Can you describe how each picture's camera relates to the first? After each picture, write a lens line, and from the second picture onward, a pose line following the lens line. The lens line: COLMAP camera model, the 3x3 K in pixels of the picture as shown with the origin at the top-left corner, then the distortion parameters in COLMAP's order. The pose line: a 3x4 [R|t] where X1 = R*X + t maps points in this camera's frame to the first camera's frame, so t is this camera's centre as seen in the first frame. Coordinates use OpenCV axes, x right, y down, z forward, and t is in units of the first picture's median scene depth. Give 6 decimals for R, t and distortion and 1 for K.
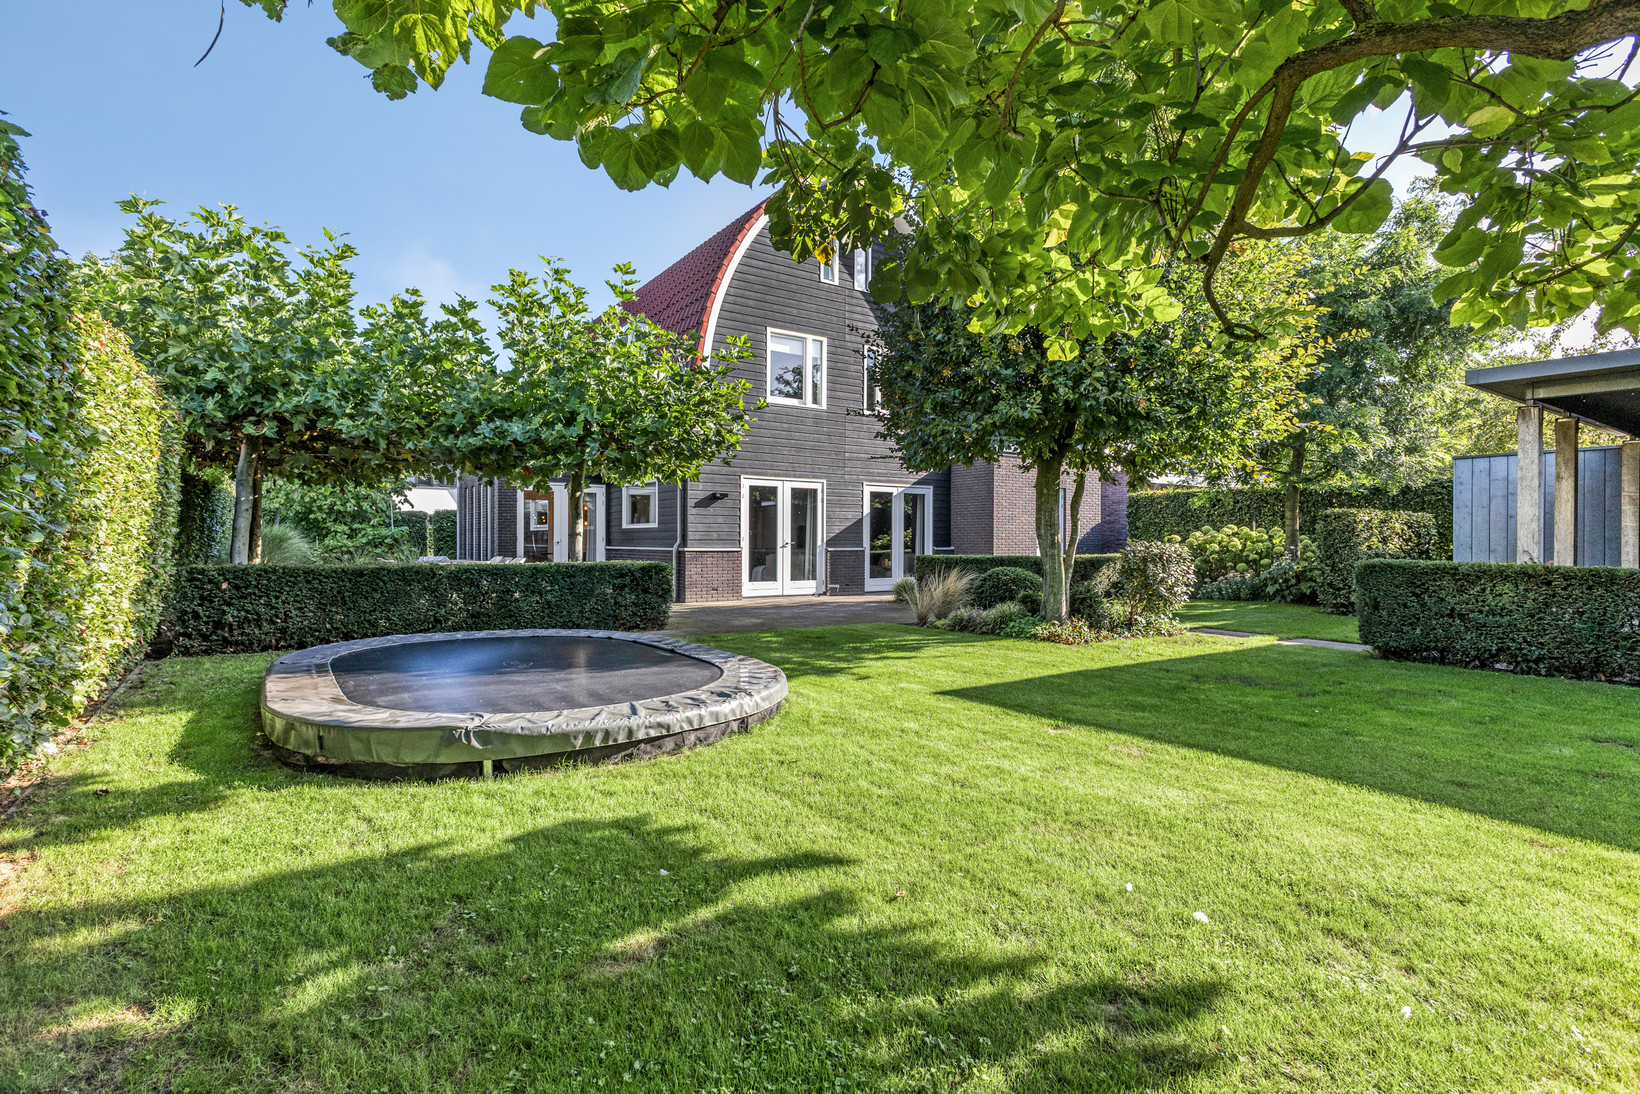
lens RADIAL K [[780.8, 0, 821.0], [0, 780.8, 537.1], [0, 0, 1]] dist [0.003912, 0.000047]
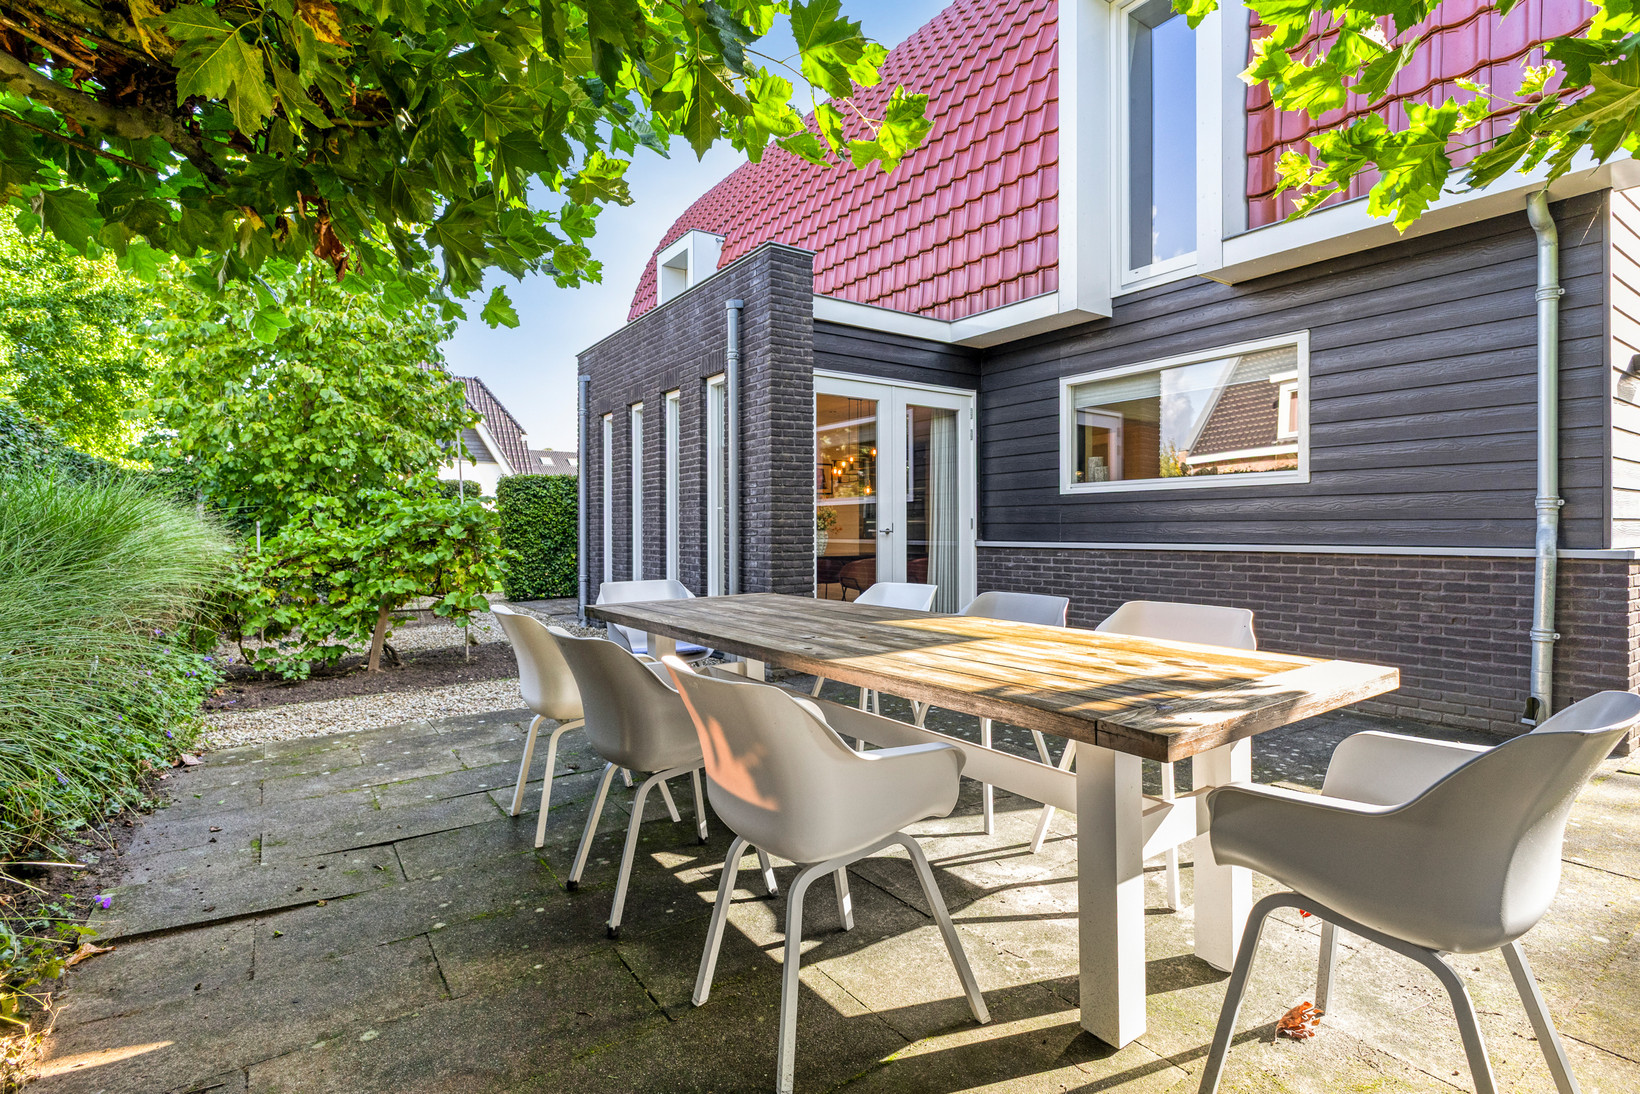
lens RADIAL K [[804.5, 0, 829.4], [0, 804.5, 514.1], [0, 0, 1]] dist [0.000386, -0.000060]
pose [[0.999912, -0.009372, 0.009340, -0.336710], [0.009488, 0.999879, -0.012358, 0.002424], [-0.009223, 0.012446, 0.999880, 0.548067]]
